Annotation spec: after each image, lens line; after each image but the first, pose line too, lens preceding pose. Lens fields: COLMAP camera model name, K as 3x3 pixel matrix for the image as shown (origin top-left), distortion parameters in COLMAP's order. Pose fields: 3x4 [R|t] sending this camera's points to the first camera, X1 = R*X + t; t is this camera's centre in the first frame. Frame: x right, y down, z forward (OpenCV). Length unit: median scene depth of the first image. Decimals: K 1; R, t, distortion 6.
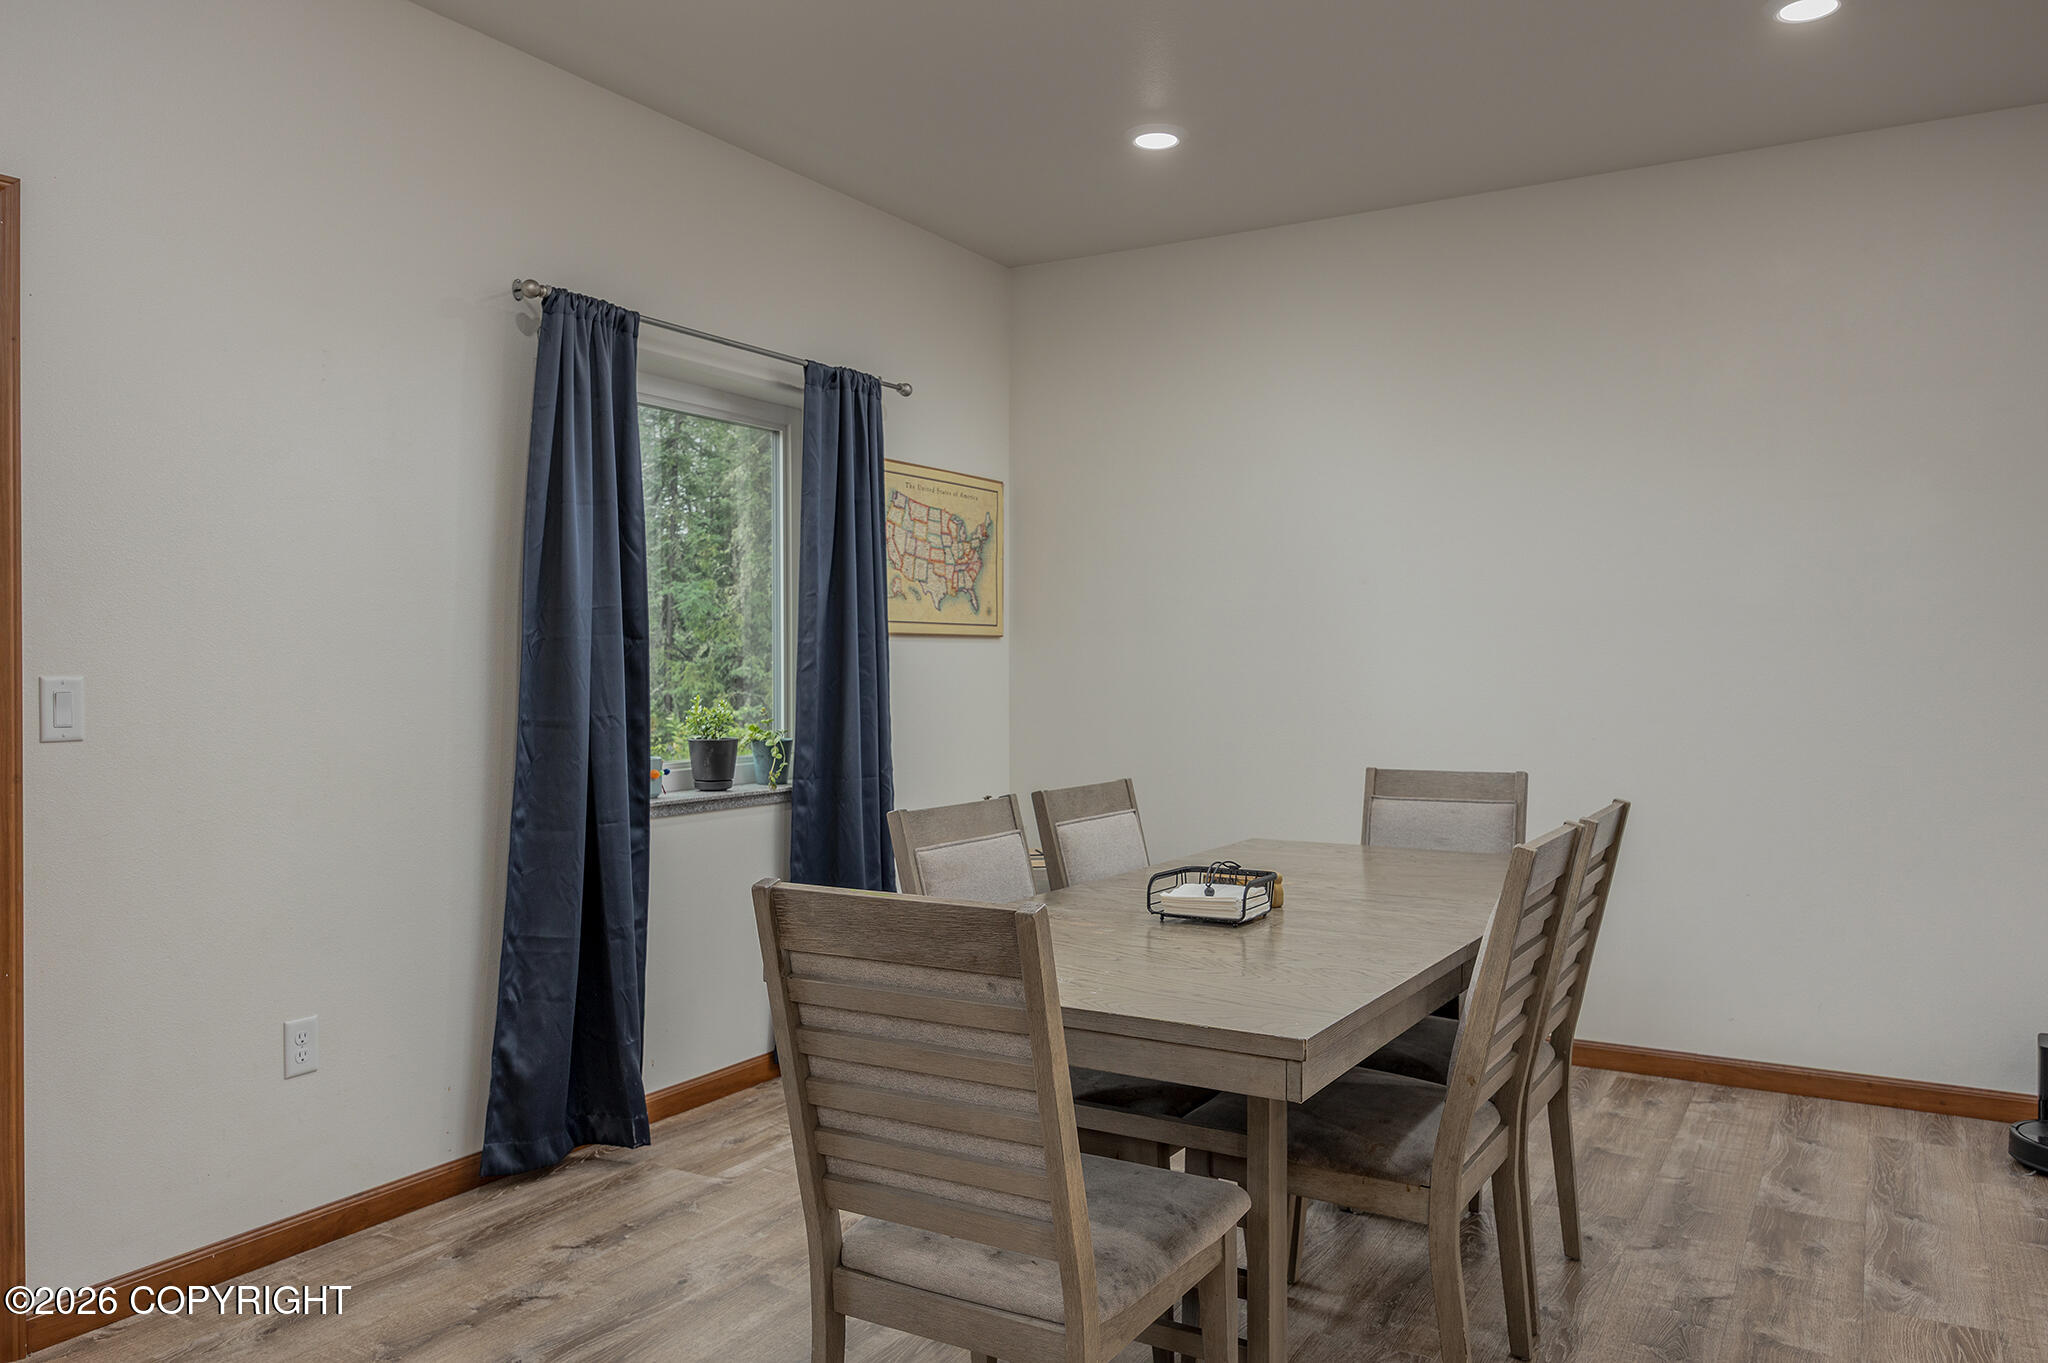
lens RADIAL K [[1461.2, 0, 1021.0], [0, 1461.2, 672.0], [0, 0, 1]] dist [-0.006330, 0.004051]
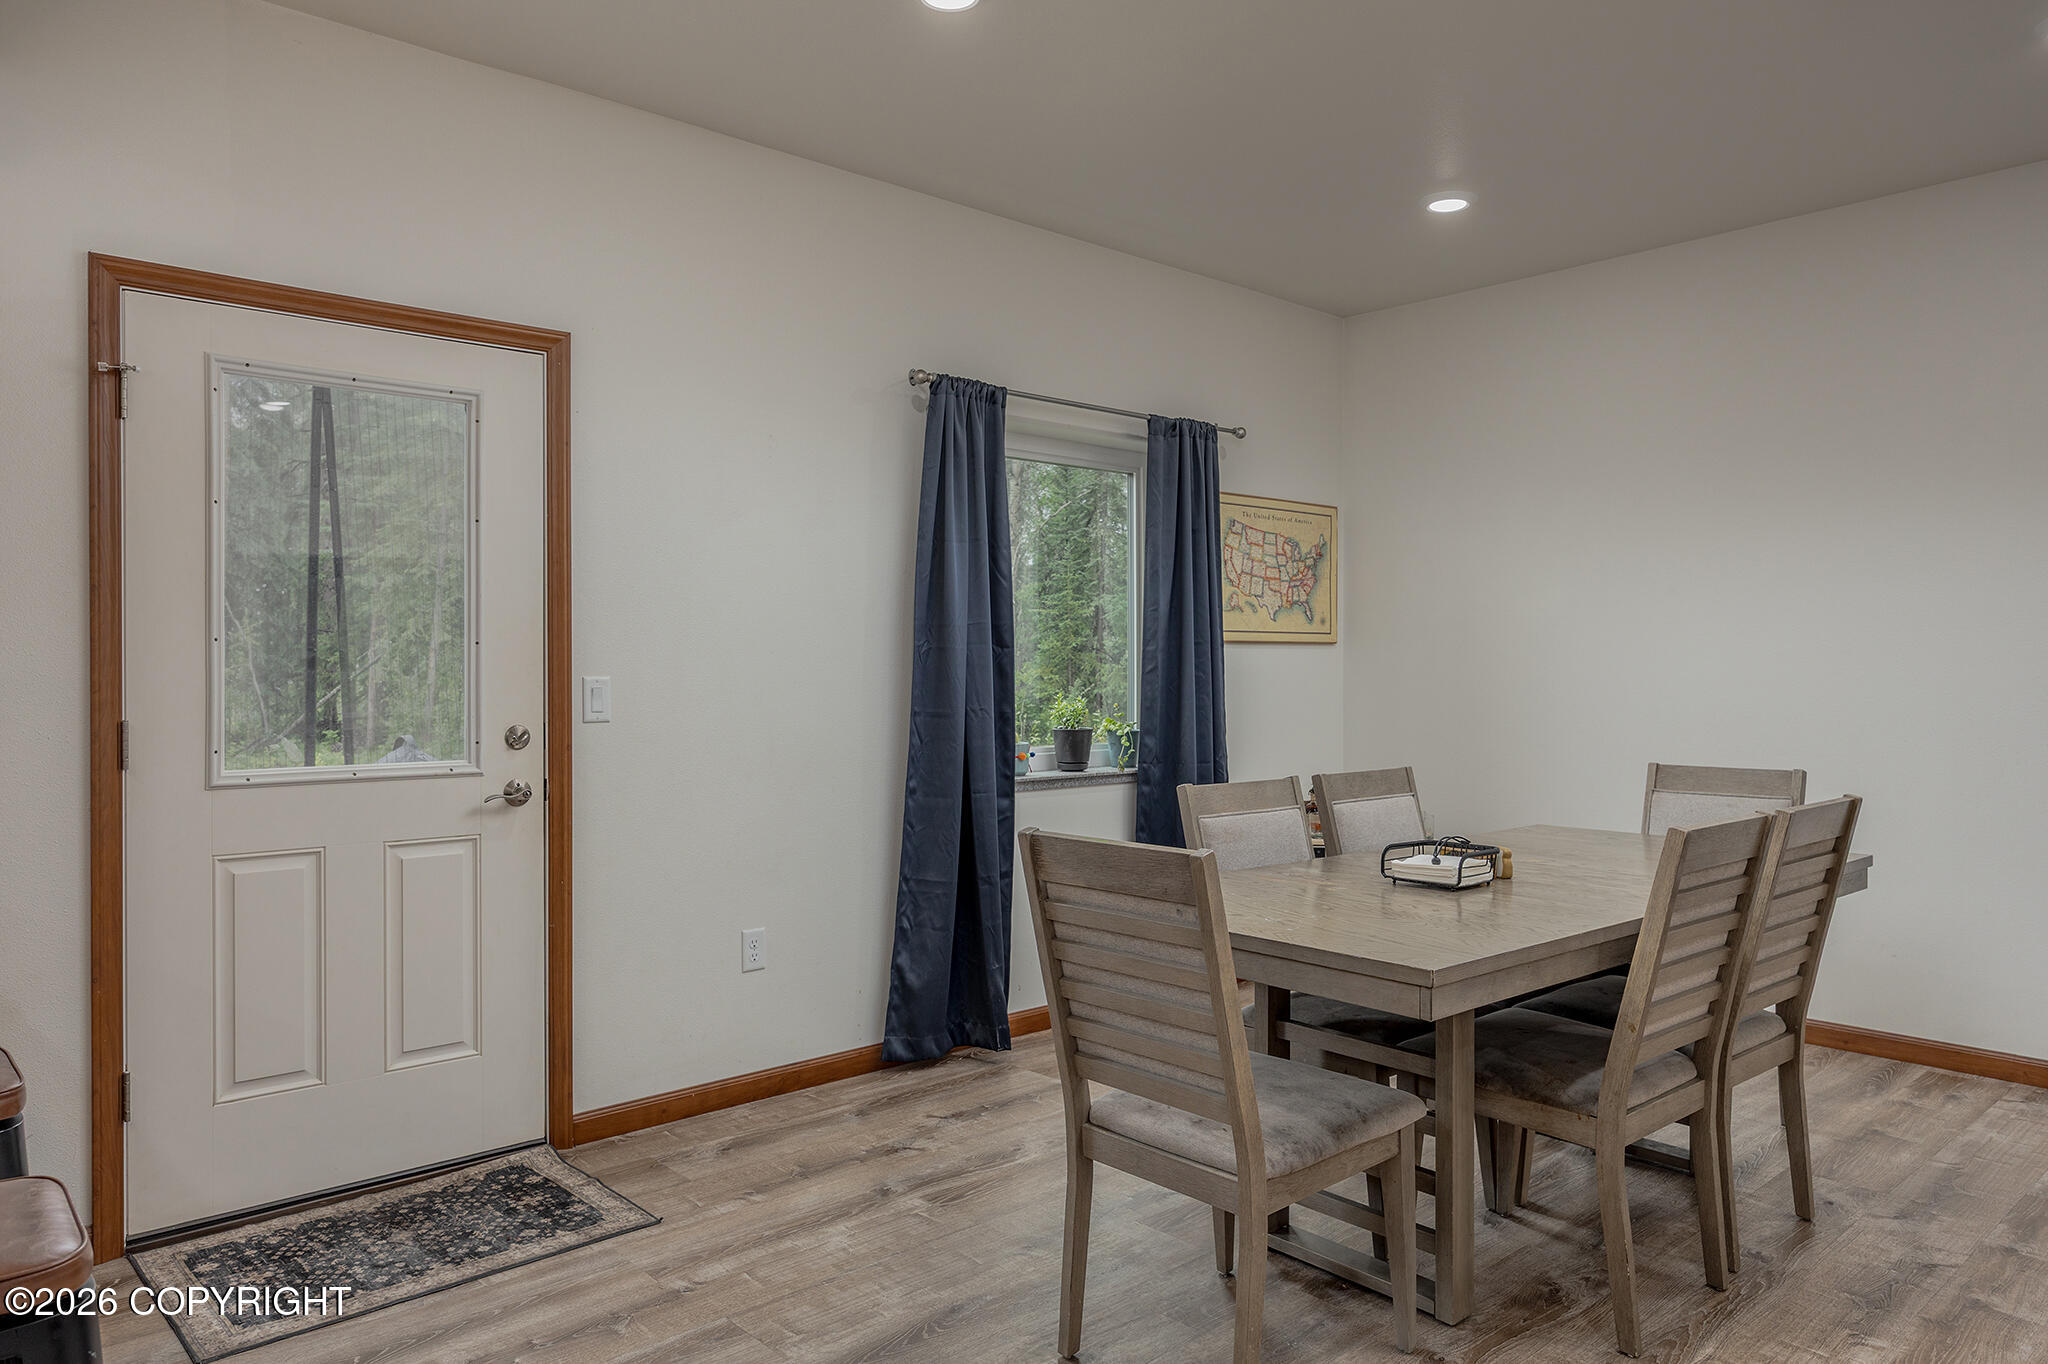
lens RADIAL K [[1338.8, 0, 1032.9], [0, 1338.8, 676.5], [0, 0, 1]] dist [0.000322, -0.003654]
pose [[0.956883, 0.002542, -0.290462, 0.105264], [-0.001832, 0.999995, 0.002719, -0.001208], [0.290467, -0.002069, 0.956883, -0.104815]]
